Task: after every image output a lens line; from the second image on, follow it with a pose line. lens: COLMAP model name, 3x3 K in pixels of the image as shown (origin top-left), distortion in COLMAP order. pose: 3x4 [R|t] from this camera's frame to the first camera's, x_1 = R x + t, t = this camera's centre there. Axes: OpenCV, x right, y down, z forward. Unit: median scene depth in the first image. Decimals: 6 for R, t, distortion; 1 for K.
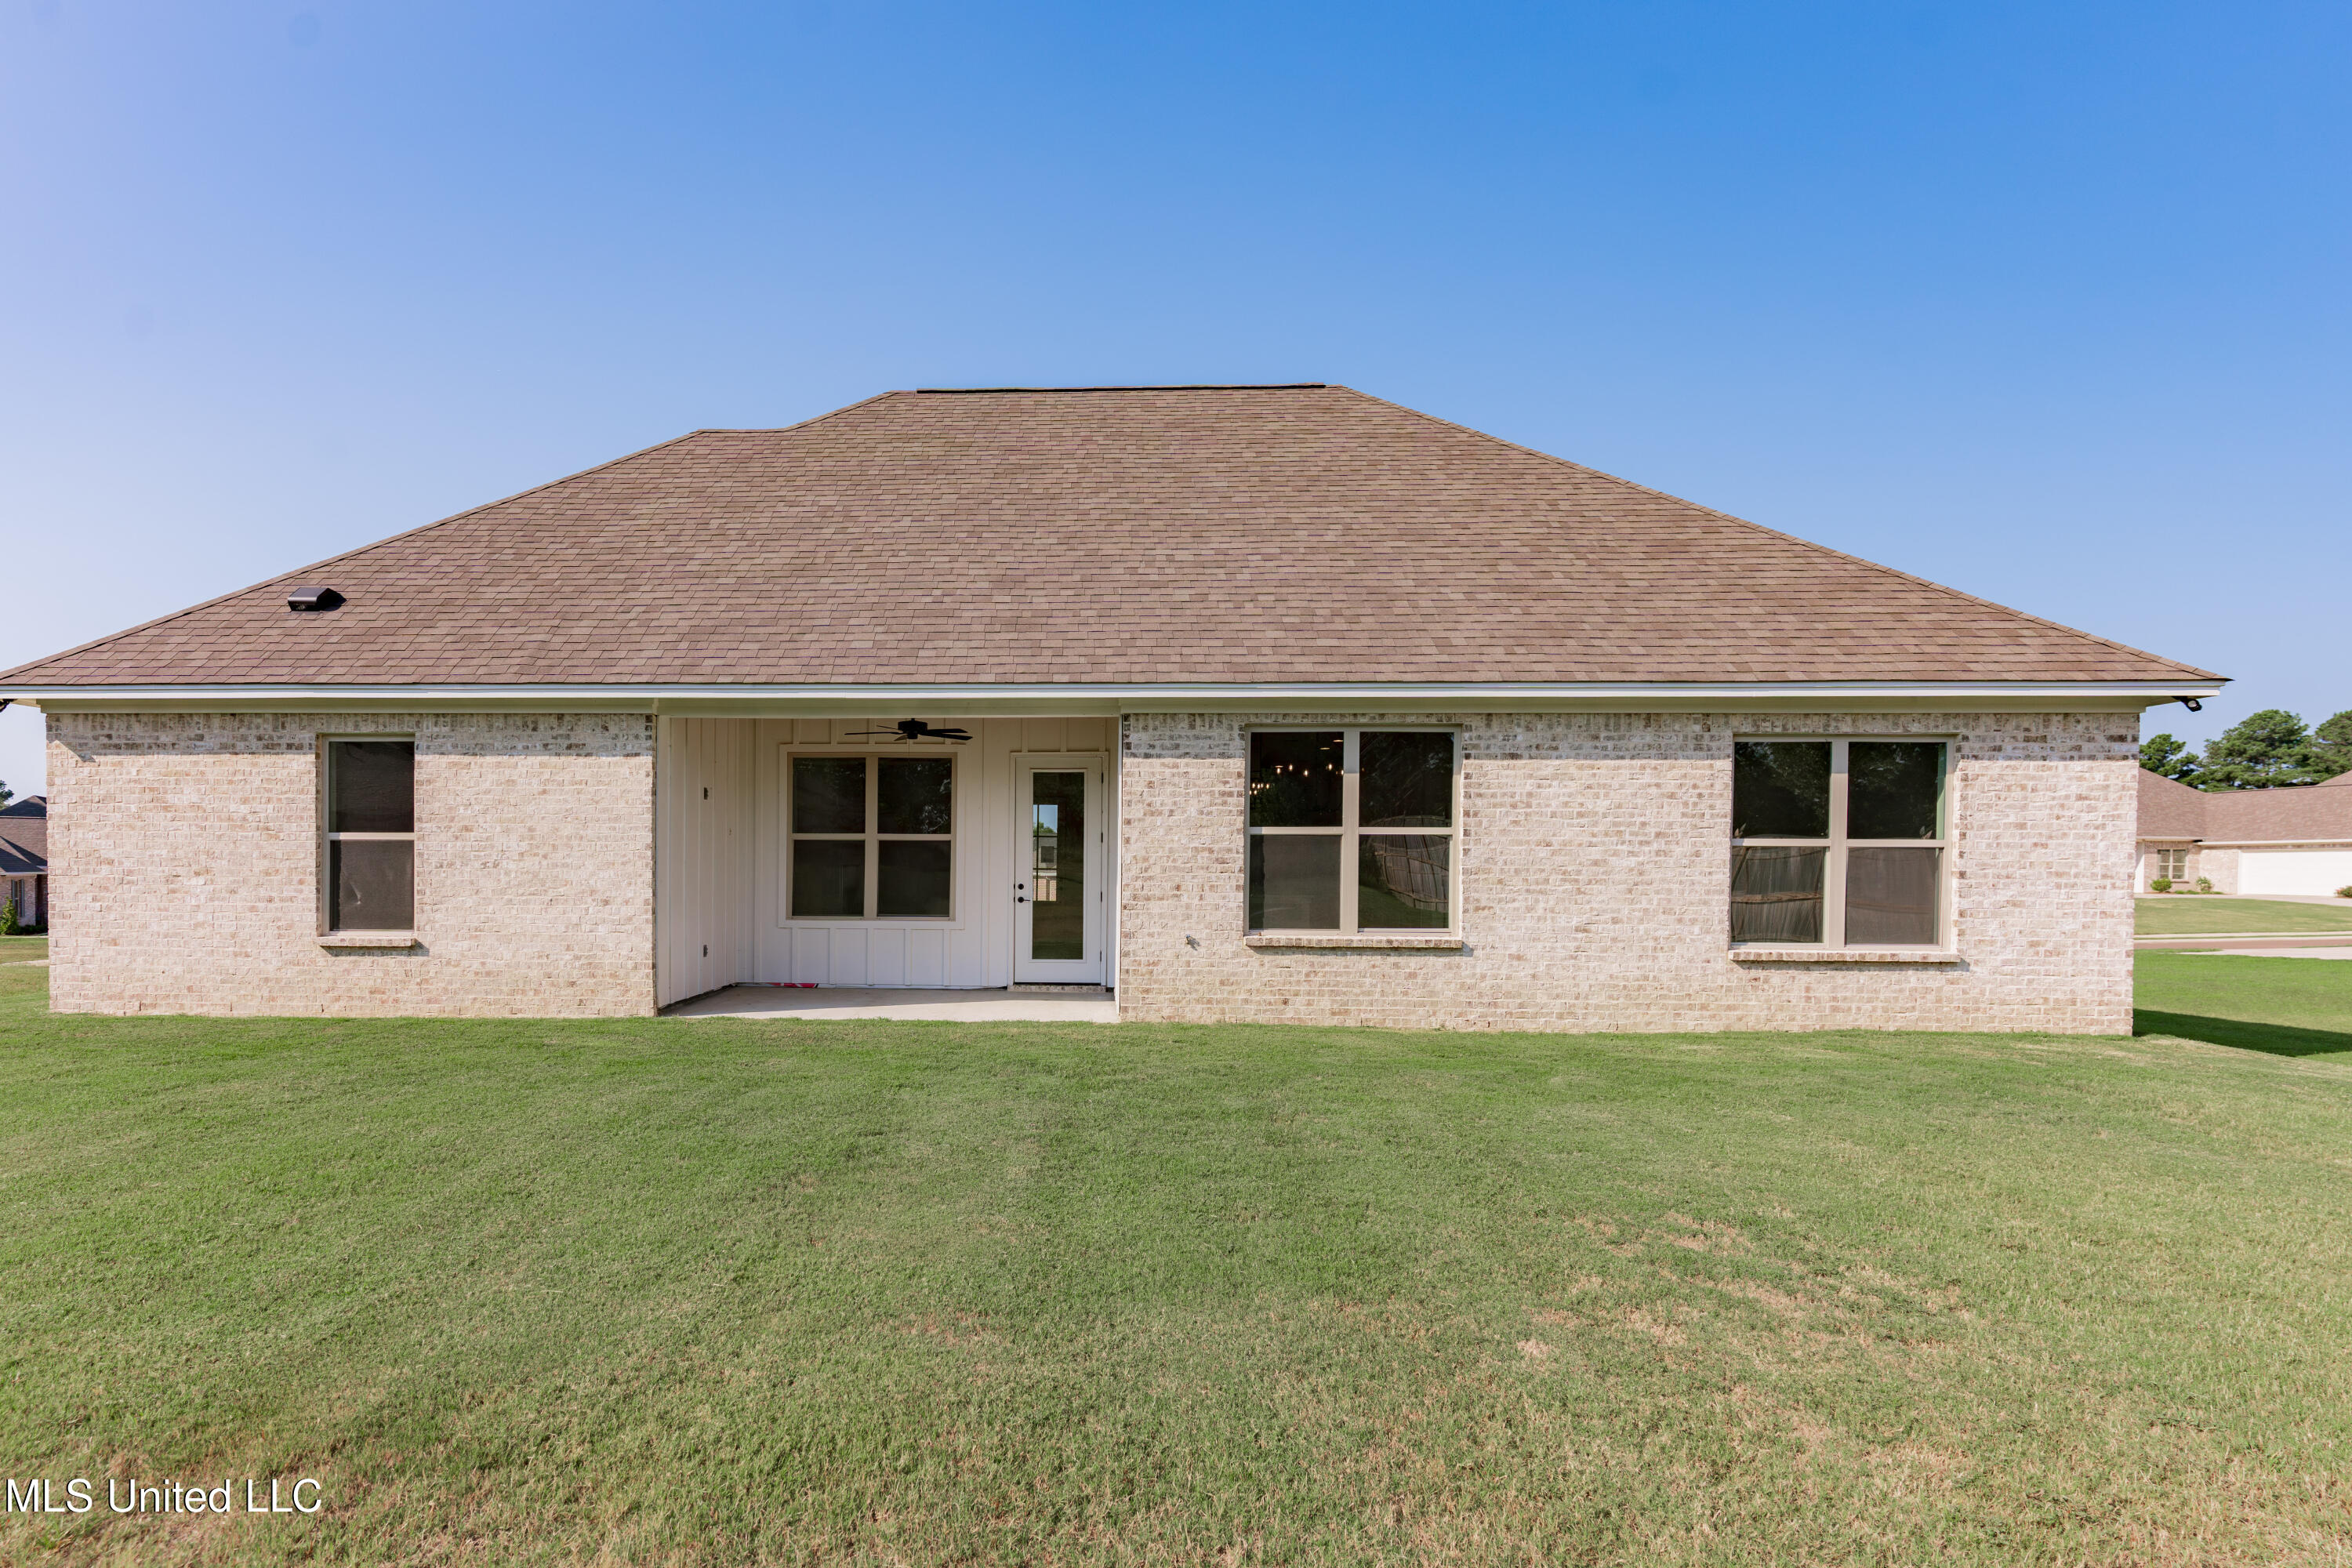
lens RADIAL K [[1178.7, 0, 1038.1], [0, 1178.7, 880.3], [0, 0, 1]] dist [0.010115, 0.000563]
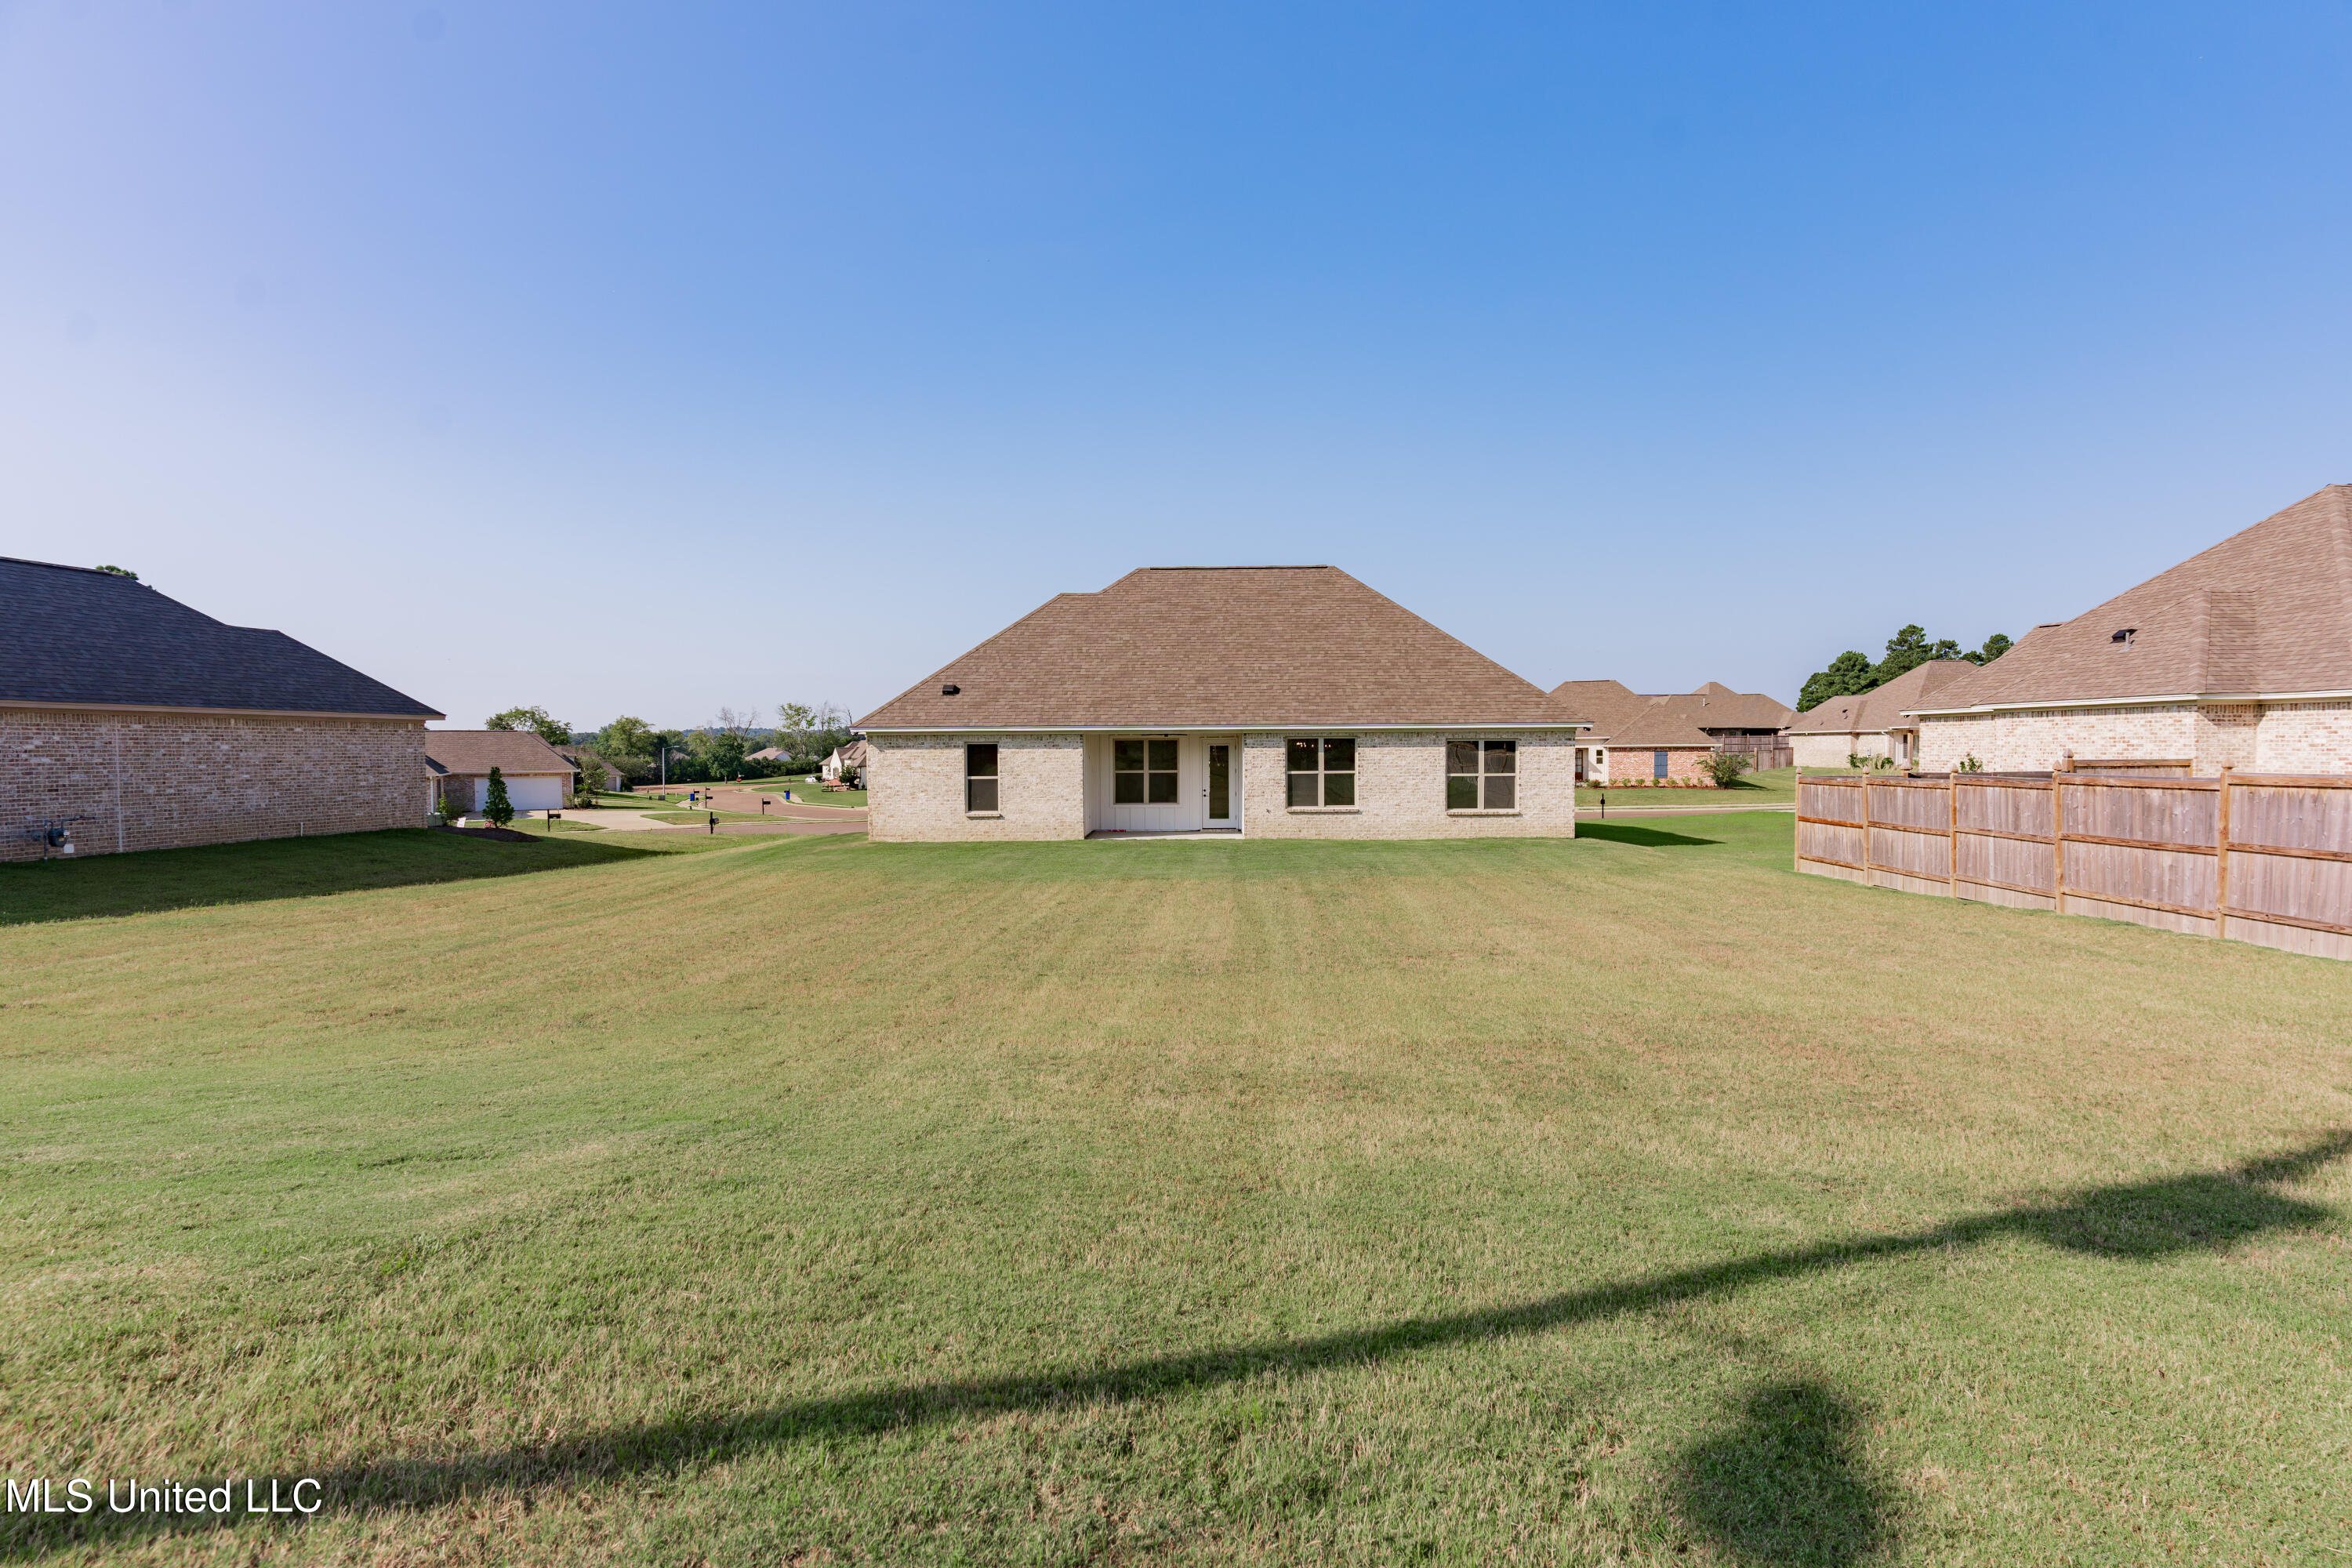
lens RADIAL K [[1146.4, 0, 1183.0], [0, 1146.4, 778.8], [0, 0, 1]] dist [0.002770, -0.000048]
pose [[0.999511, -0.012758, 0.028532, -0.160496], [0.012232, 0.999753, 0.018551, -0.081657], [-0.028762, -0.018193, 0.999421, -1.819860]]
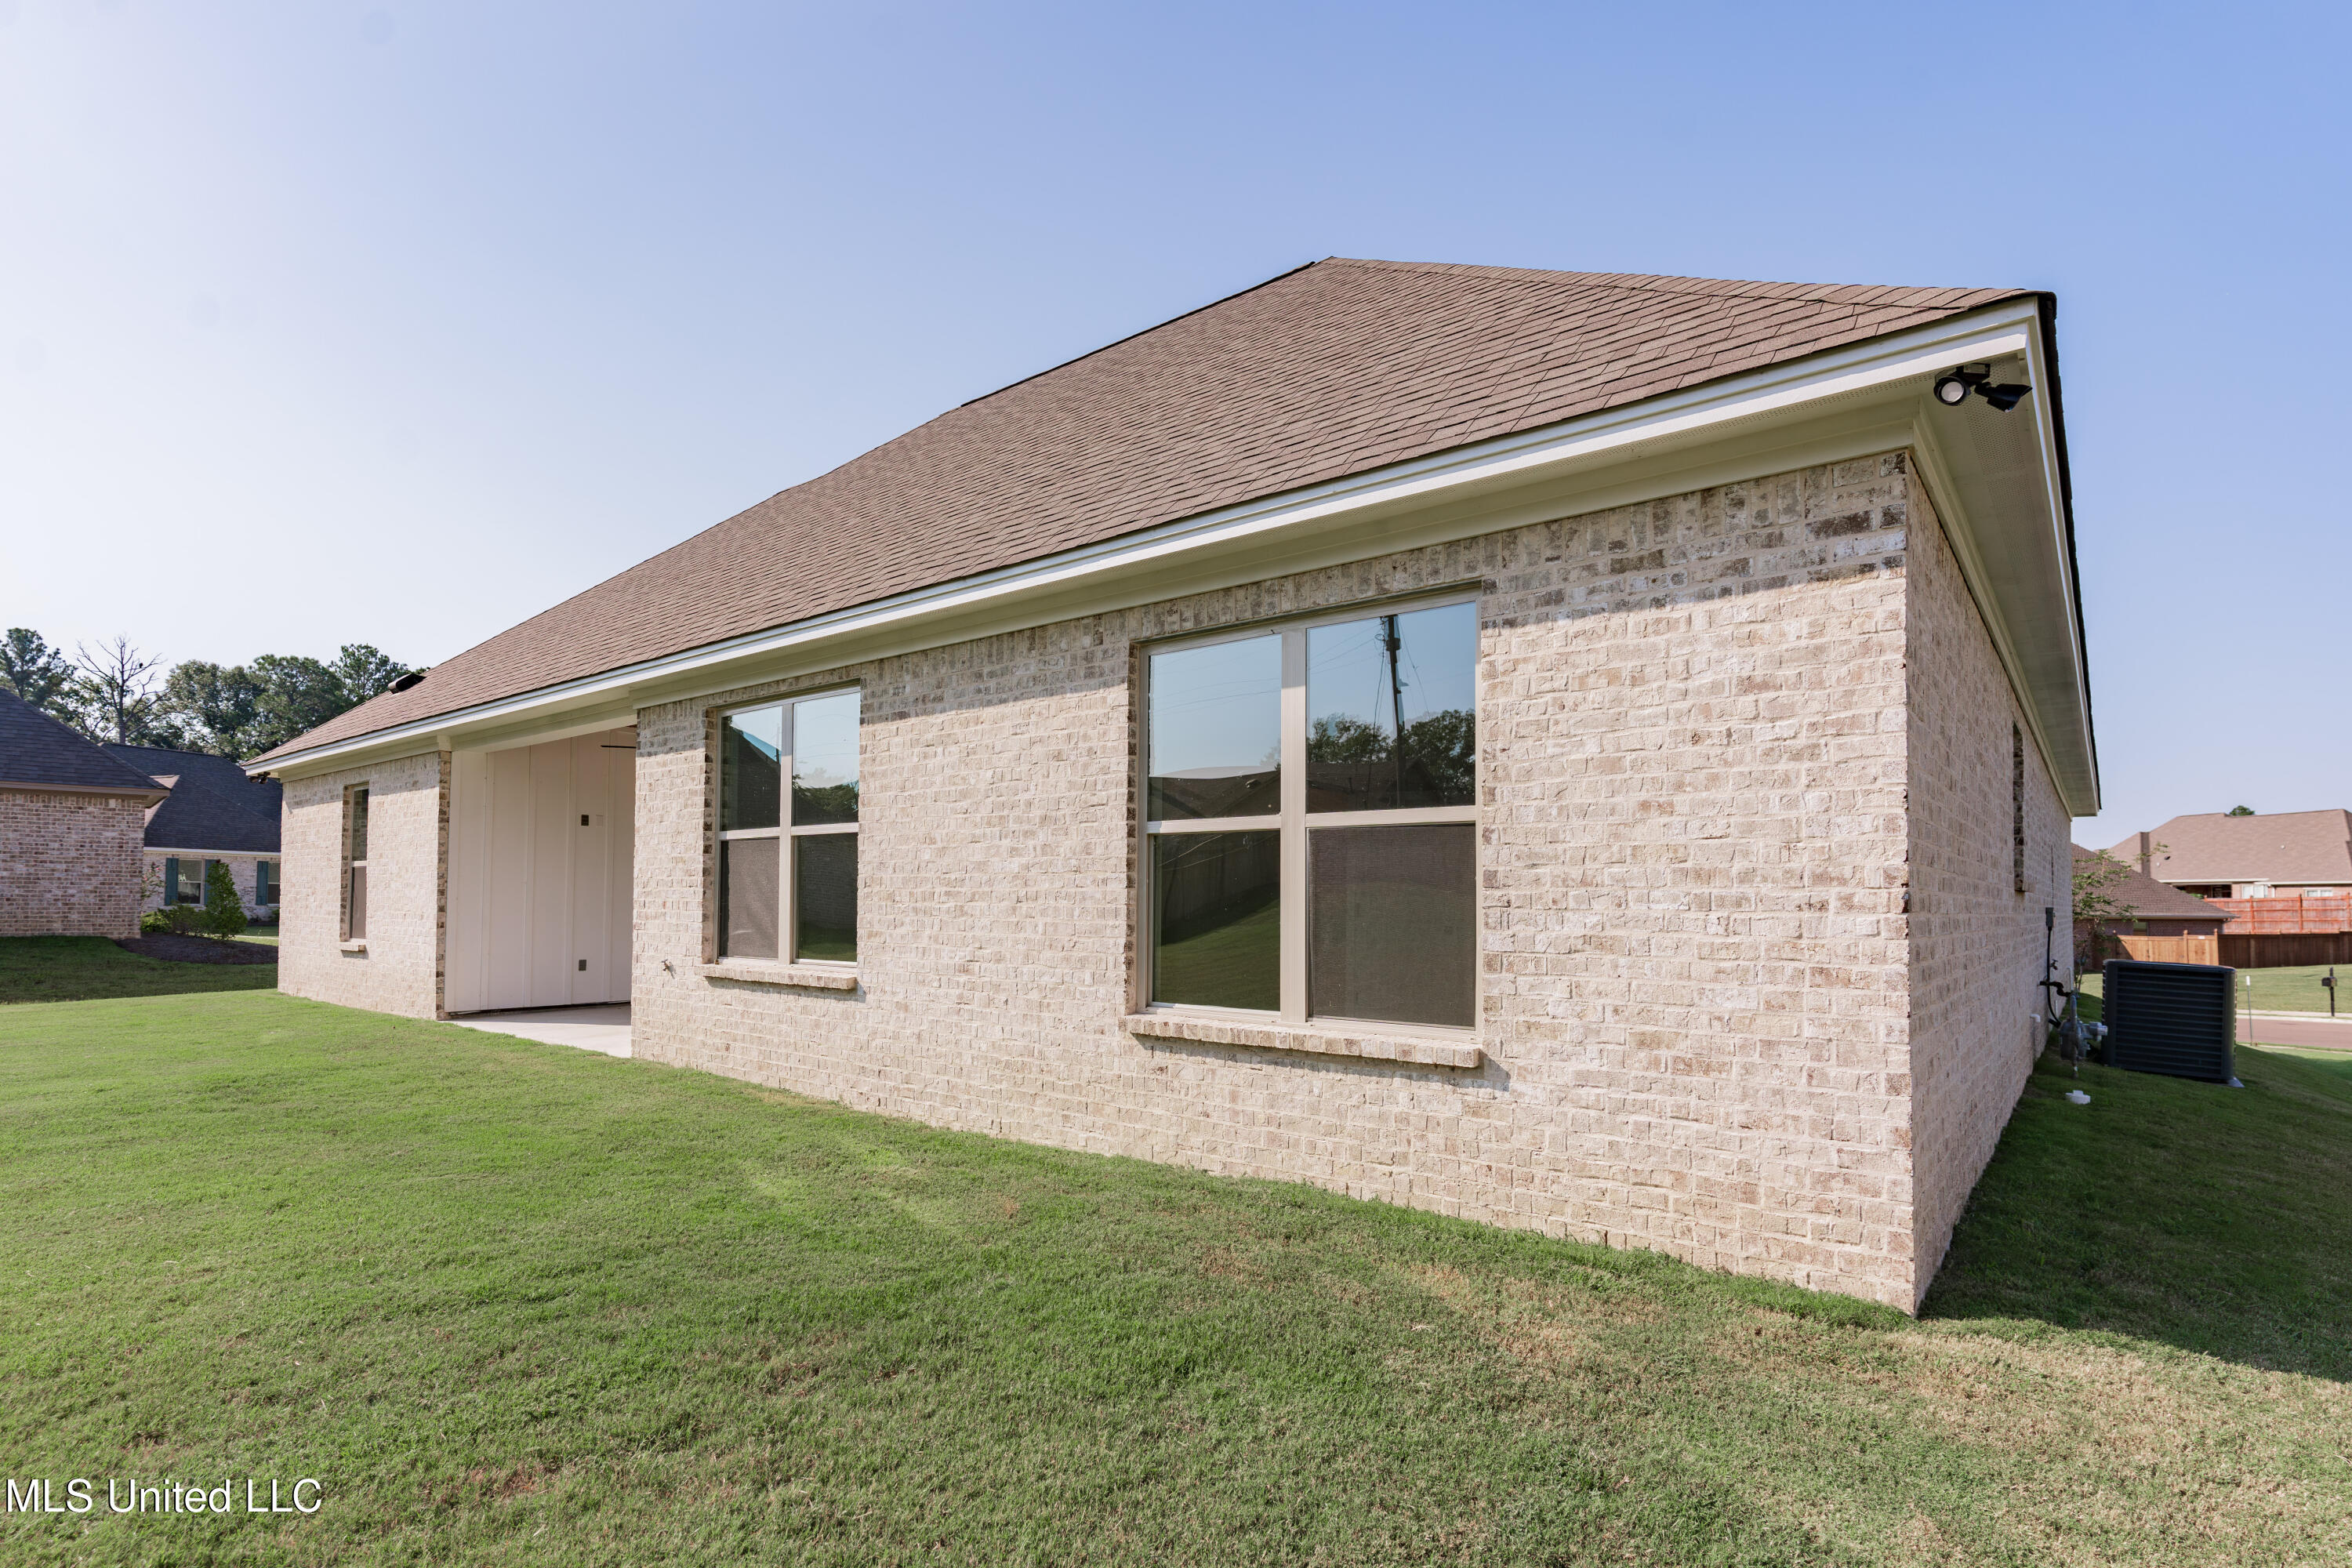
lens RADIAL K [[1146.4, 0, 1151.8], [0, 1146.4, 858.1], [0, 0, 1]] dist [0.002770, -0.000048]
pose [[0.799501, -0.021715, -0.600272, 0.892034], [-0.010238, 0.998708, -0.049765, 0.010223], [0.600577, 0.045933, 0.798246, 0.533834]]
